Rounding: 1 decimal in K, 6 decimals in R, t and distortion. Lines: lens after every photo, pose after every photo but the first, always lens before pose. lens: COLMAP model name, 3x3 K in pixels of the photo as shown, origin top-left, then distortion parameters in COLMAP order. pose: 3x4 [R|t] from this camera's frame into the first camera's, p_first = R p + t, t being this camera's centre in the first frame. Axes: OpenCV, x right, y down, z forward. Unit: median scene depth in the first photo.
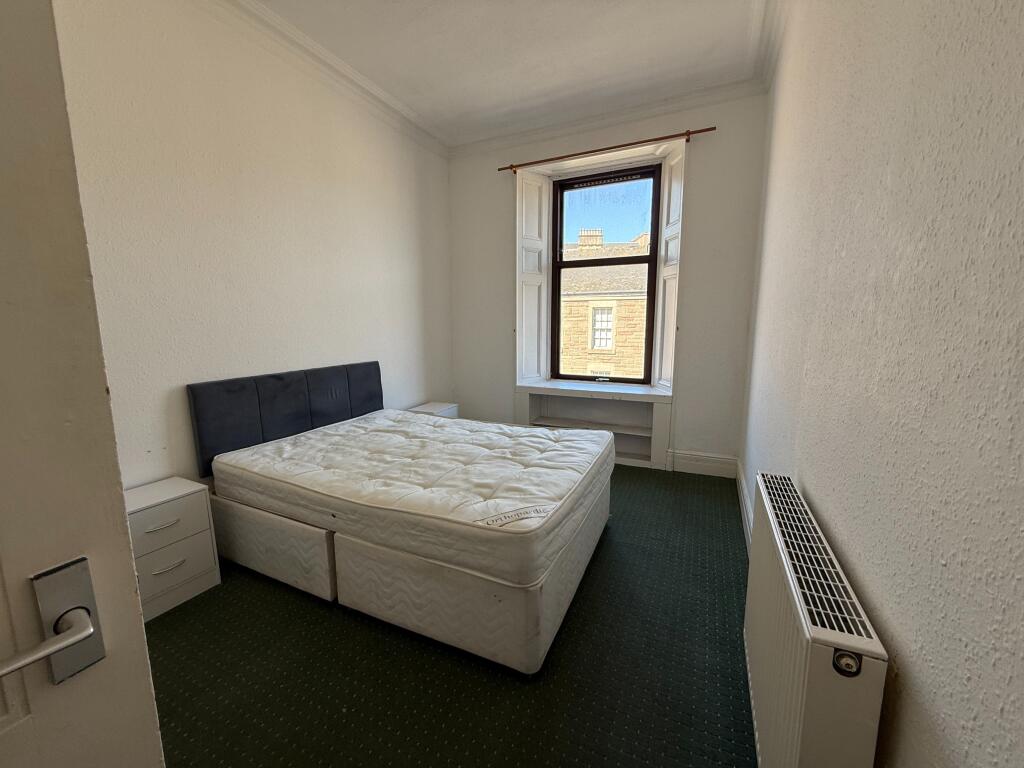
lens RADIAL K [[410.3, 0, 510.0], [0, 410.3, 382.5], [0, 0, 1]] dist [0.002656, 0.000342]
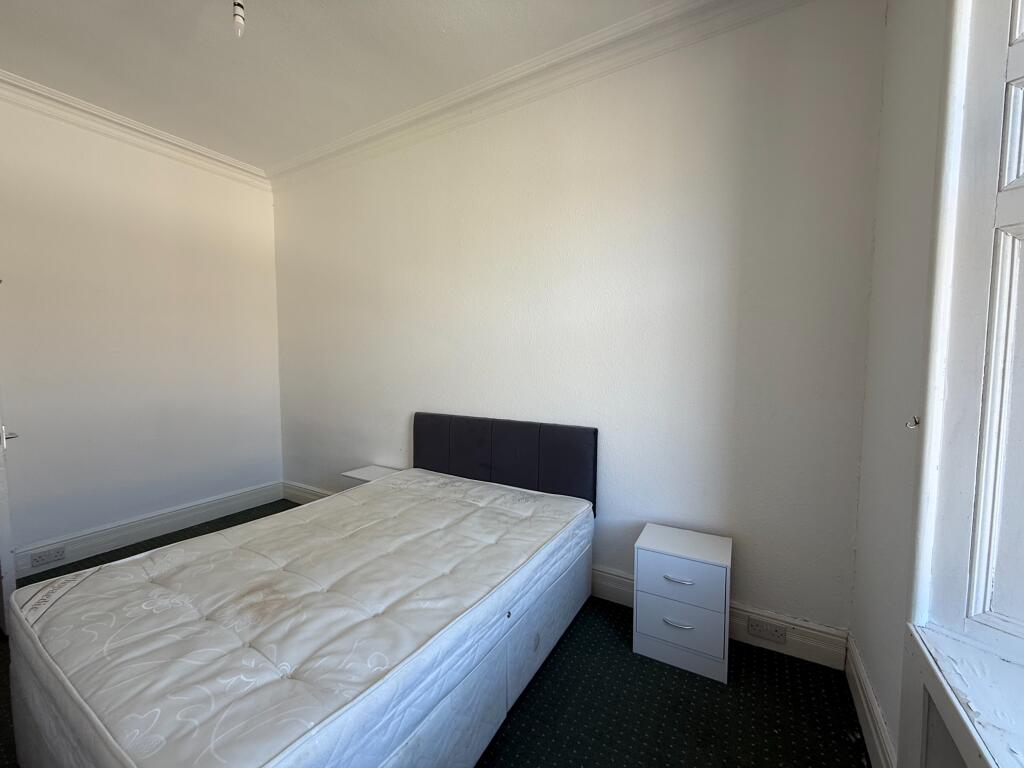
lens RADIAL K [[410.3, 0, 510.0], [0, 410.3, 382.5], [0, 0, 1]] dist [0.002656, 0.000342]
pose [[-0.087205, 0.062963, -0.994199, 0.490376], [-0.148633, 0.986008, 0.075482, -0.211301], [0.985040, 0.154353, -0.076626, 1.205502]]
